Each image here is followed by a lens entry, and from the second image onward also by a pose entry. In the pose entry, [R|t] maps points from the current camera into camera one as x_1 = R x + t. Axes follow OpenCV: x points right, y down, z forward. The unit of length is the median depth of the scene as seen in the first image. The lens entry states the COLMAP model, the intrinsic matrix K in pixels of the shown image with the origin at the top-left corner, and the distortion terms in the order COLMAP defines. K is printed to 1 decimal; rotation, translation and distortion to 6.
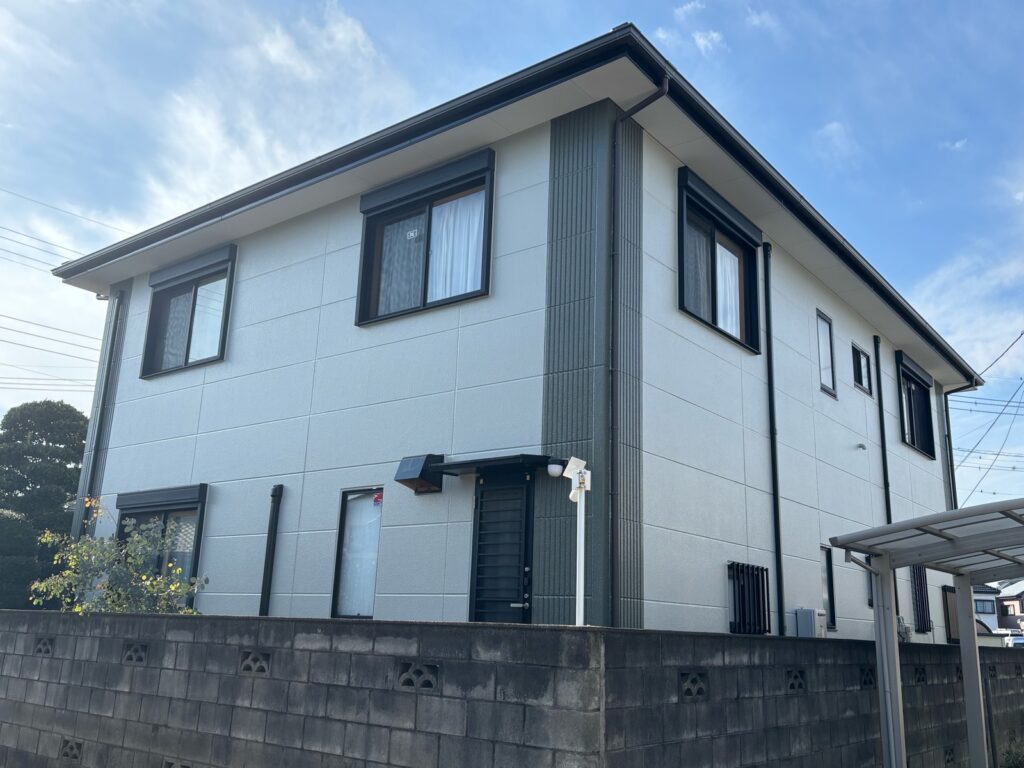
lens RADIAL K [[906.0, 0, 507.1], [0, 906.0, 386.0], [0, 0, 1]] dist [-0.001988, 0.052810]
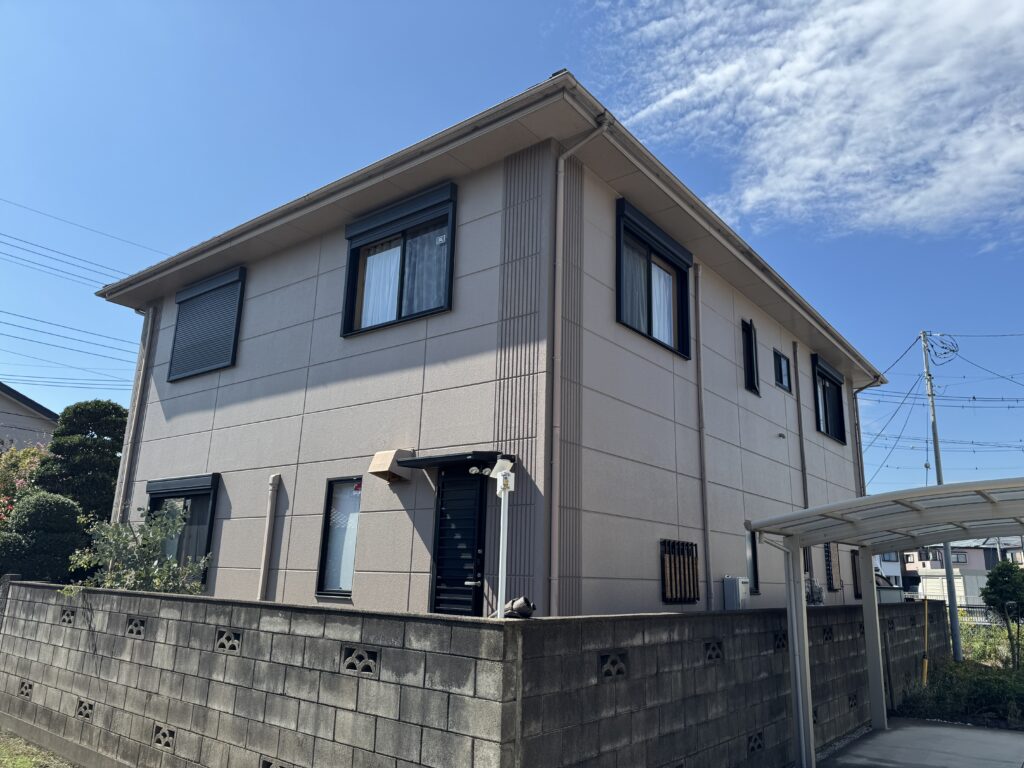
lens RADIAL K [[720.7, 0, 515.6], [0, 720.7, 379.9], [0, 0, 1]] dist [0.006446, -0.002509]
pose [[0.999979, -0.005051, 0.004072, 0.059079], [0.005054, 0.999987, -0.000716, -0.011475], [-0.004068, 0.000737, 0.999991, 0.087164]]
